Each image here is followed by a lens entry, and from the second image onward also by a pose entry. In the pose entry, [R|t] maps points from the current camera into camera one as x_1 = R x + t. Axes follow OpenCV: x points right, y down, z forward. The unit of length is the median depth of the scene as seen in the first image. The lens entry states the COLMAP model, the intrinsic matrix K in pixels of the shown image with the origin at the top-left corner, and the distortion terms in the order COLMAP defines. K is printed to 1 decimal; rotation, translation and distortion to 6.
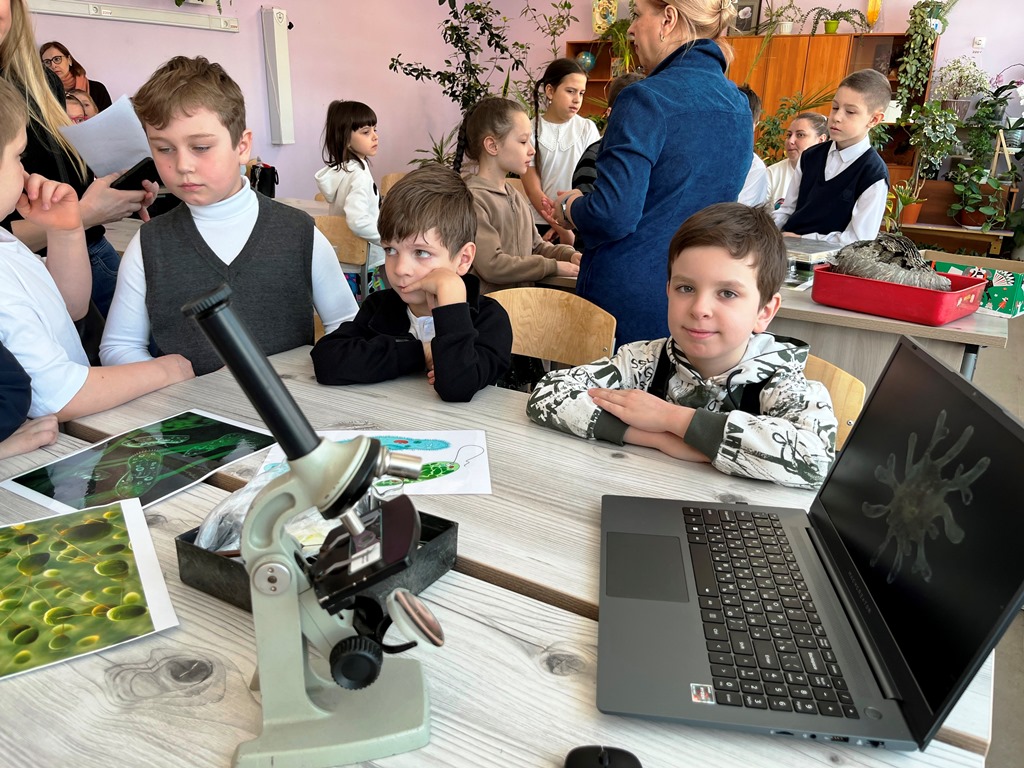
lens RADIAL K [[778.0, 0, 512.0], [0, 778.0, 384.0], [0, 0, 1]] dist [0.049226, -0.063112]
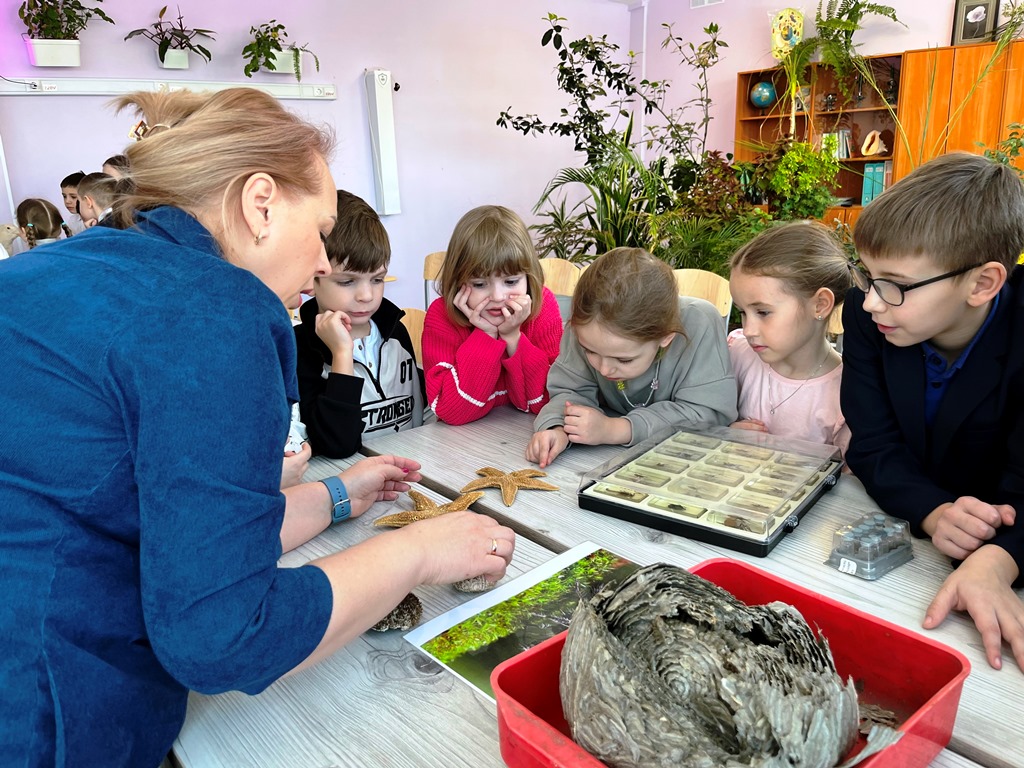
lens RADIAL K [[793.0, 0, 498.0], [0, 793.0, 384.5], [0, 0, 1]] dist [0.072117, -0.115372]
pose [[0.940129, 0.035356, -0.338979, 0.154359], [-0.055840, 0.997143, -0.050863, -0.070313], [0.336212, 0.066746, 0.939418, 0.189315]]
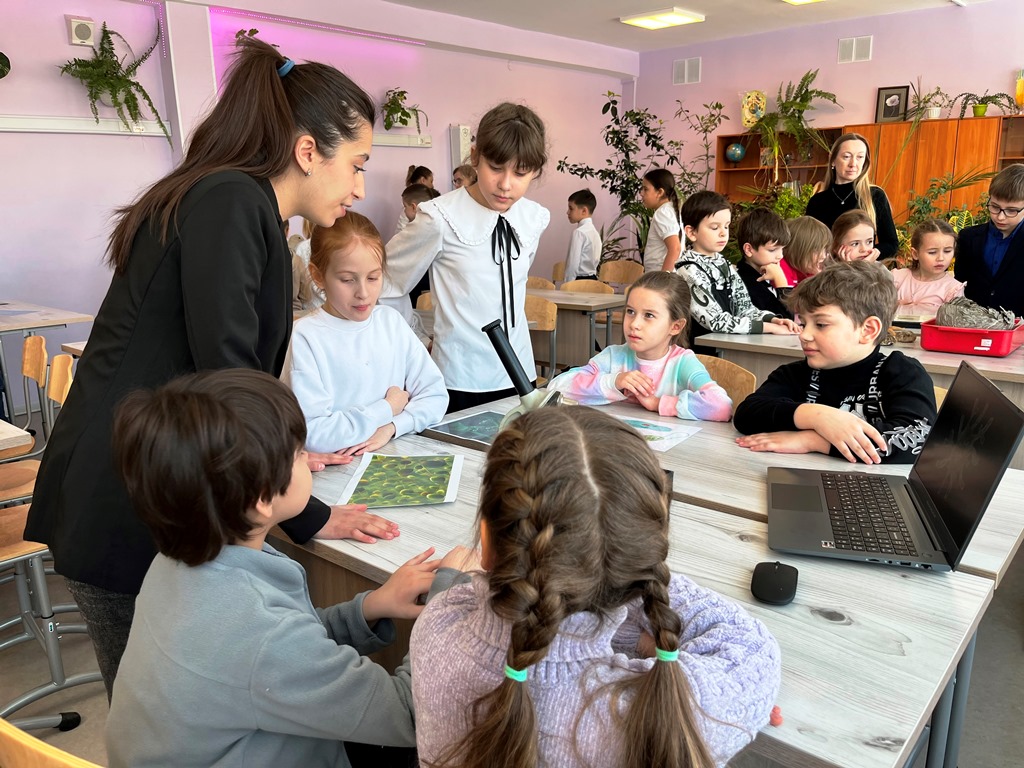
lens RADIAL K [[782.5, 0, 518.6], [0, 782.5, 381.0], [0, 0, 1]] dist [0.035600, -0.055786]
pose [[0.984631, -0.001632, -0.174639, -0.013693], [-0.016630, 0.994537, -0.103056, 0.019265], [0.173853, 0.104376, 0.979225, -0.088647]]
